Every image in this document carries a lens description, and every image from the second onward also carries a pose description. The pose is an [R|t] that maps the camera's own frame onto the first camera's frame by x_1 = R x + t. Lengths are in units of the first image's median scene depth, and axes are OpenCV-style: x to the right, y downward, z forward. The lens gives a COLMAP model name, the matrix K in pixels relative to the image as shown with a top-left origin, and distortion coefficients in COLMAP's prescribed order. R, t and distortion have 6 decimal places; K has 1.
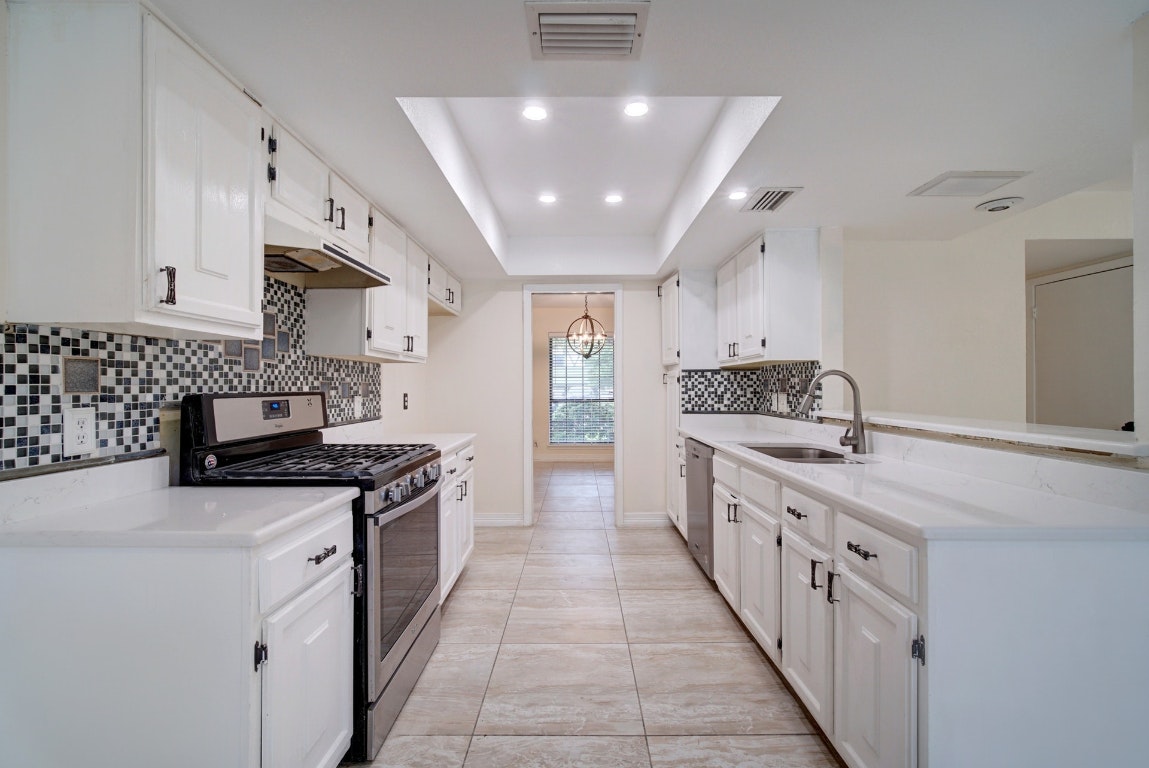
lens RADIAL K [[479.8, 0, 574.5], [0, 479.8, 384.0], [0, 0, 1]] dist [-0.001442, -0.000117]
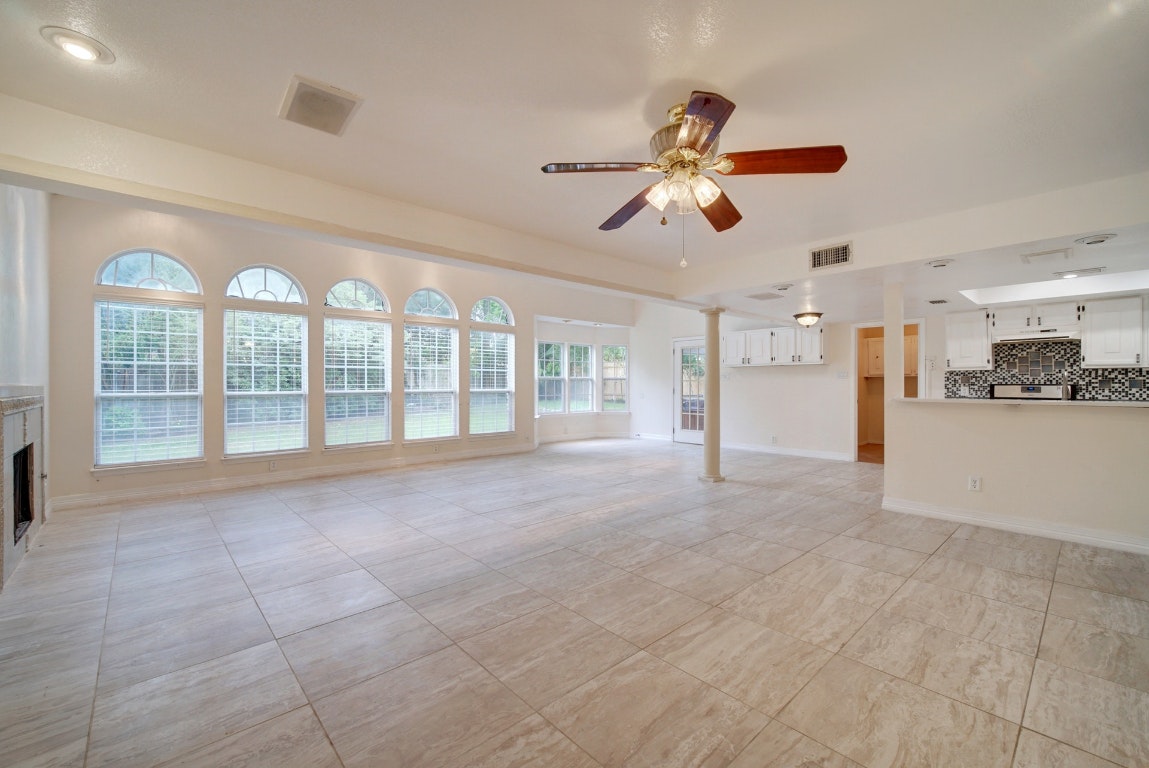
lens RADIAL K [[476.5, 0, 572.5], [0, 476.5, 381.4], [0, 0, 1]] dist [-0.002680, -0.000174]
pose [[-0.732671, 0.000735, -0.680583, 3.102687], [0.005226, 0.999976, -0.004546, -0.000183], [0.680563, -0.006888, -0.732657, 1.088455]]
